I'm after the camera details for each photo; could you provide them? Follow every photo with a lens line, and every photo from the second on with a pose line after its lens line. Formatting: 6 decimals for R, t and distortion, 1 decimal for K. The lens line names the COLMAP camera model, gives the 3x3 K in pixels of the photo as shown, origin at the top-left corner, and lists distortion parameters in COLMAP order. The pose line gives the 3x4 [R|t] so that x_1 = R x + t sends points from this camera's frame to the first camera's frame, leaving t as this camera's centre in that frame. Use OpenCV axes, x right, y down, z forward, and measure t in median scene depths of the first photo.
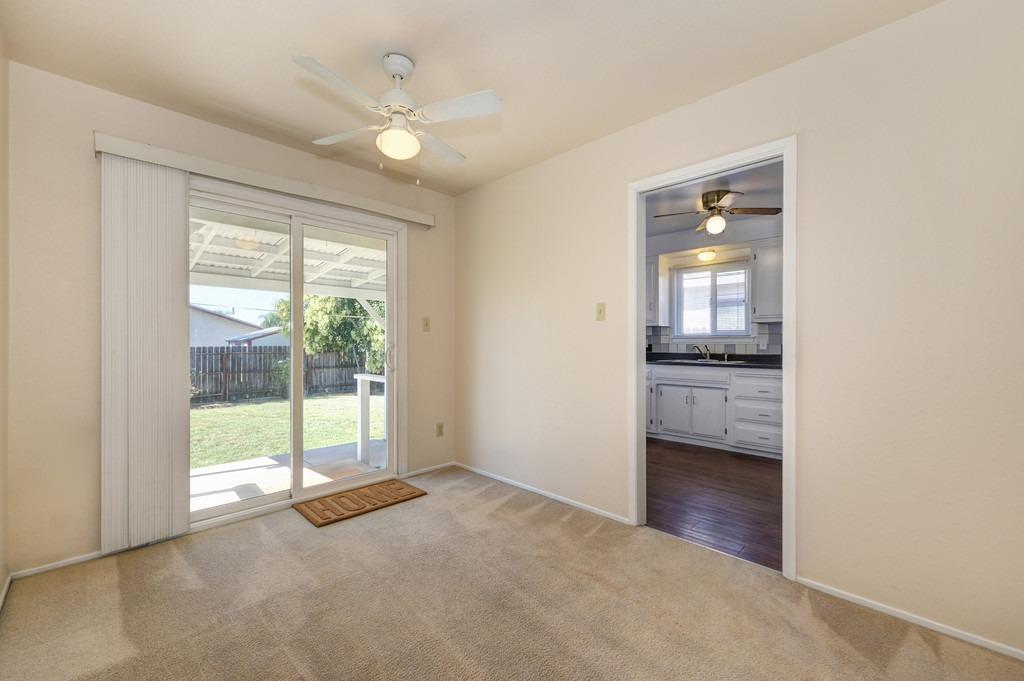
lens RADIAL K [[419.6, 0, 512.0], [0, 419.6, 340.5], [0, 0, 1]] dist [-0.000496, -0.000046]
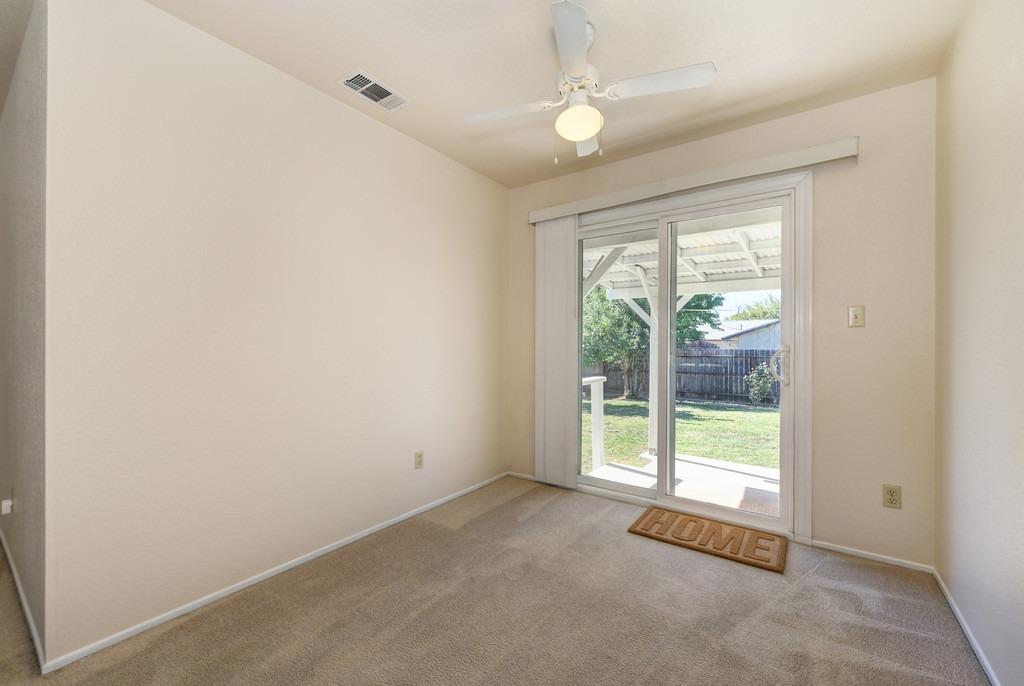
lens RADIAL K [[417.4, 0, 512.0], [0, 417.4, 343.0], [0, 0, 1]] dist [0.010100, 0.000093]
pose [[0.159272, -0.001999, -0.987233, 0.398775], [-0.000666, 0.999998, -0.002132, 0.002593], [0.987235, 0.000997, 0.159270, 0.485117]]
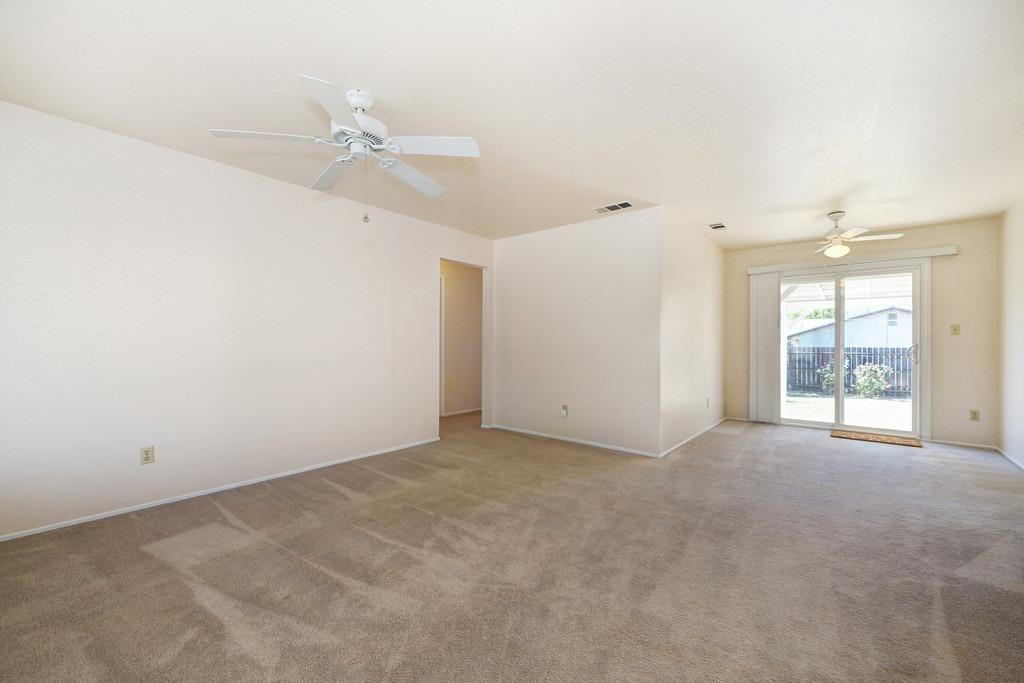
lens RADIAL K [[410.0, 0, 514.1], [0, 410.0, 340.2], [0, 0, 1]] dist [0.000830, 0.000168]
pose [[0.090989, -0.003875, -0.995844, 1.123162], [-0.000692, 0.999992, -0.003955, -0.001276], [0.995852, 0.001049, 0.090986, -0.558740]]
